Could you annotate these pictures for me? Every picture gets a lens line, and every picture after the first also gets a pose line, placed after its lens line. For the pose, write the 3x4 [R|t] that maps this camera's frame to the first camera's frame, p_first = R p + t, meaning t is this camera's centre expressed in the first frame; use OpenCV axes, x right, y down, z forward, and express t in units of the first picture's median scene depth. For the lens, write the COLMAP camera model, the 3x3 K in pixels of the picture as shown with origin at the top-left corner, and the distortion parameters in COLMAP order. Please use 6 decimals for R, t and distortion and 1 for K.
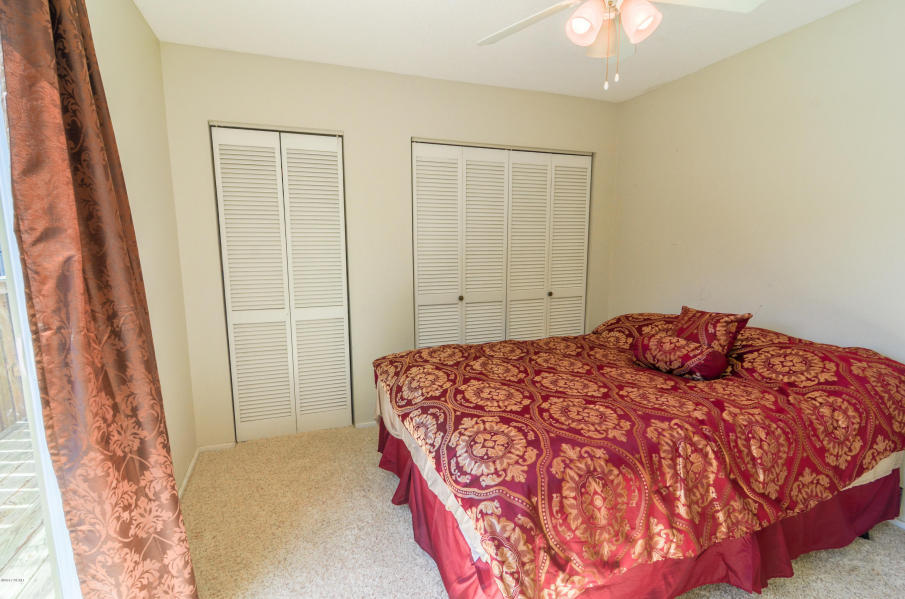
lens RADIAL K [[434.2, 0, 448.3], [0, 434.2, 306.6], [0, 0, 1]] dist [0.004189, 0.000229]
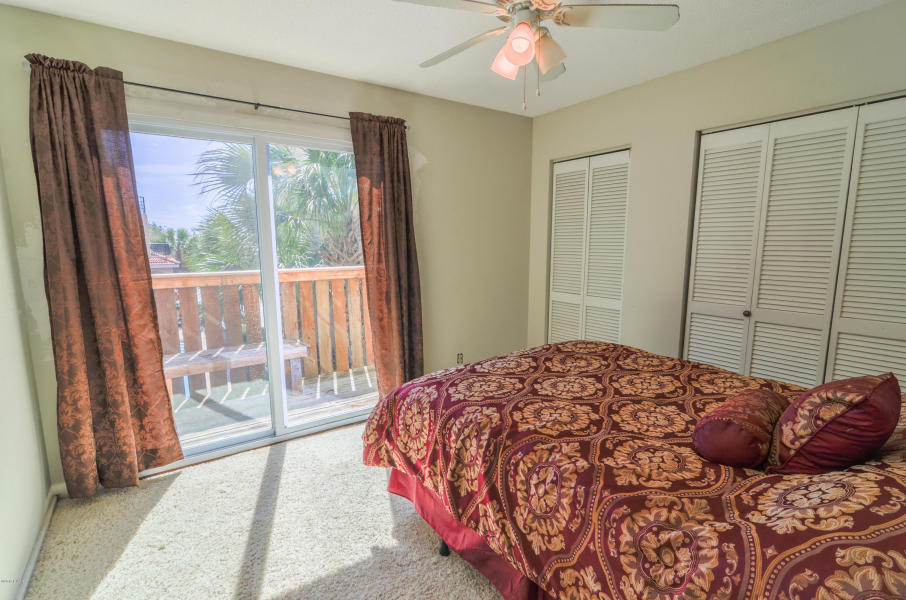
lens RADIAL K [[434.7, 0, 446.4], [0, 434.7, 300.2], [0, 0, 1]] dist [0.004189, 0.000229]
pose [[0.249778, 0.137005, -0.958562, 0.790985], [-0.145463, 0.984015, 0.102739, -0.055630], [0.957315, 0.113773, 0.265714, 0.304738]]
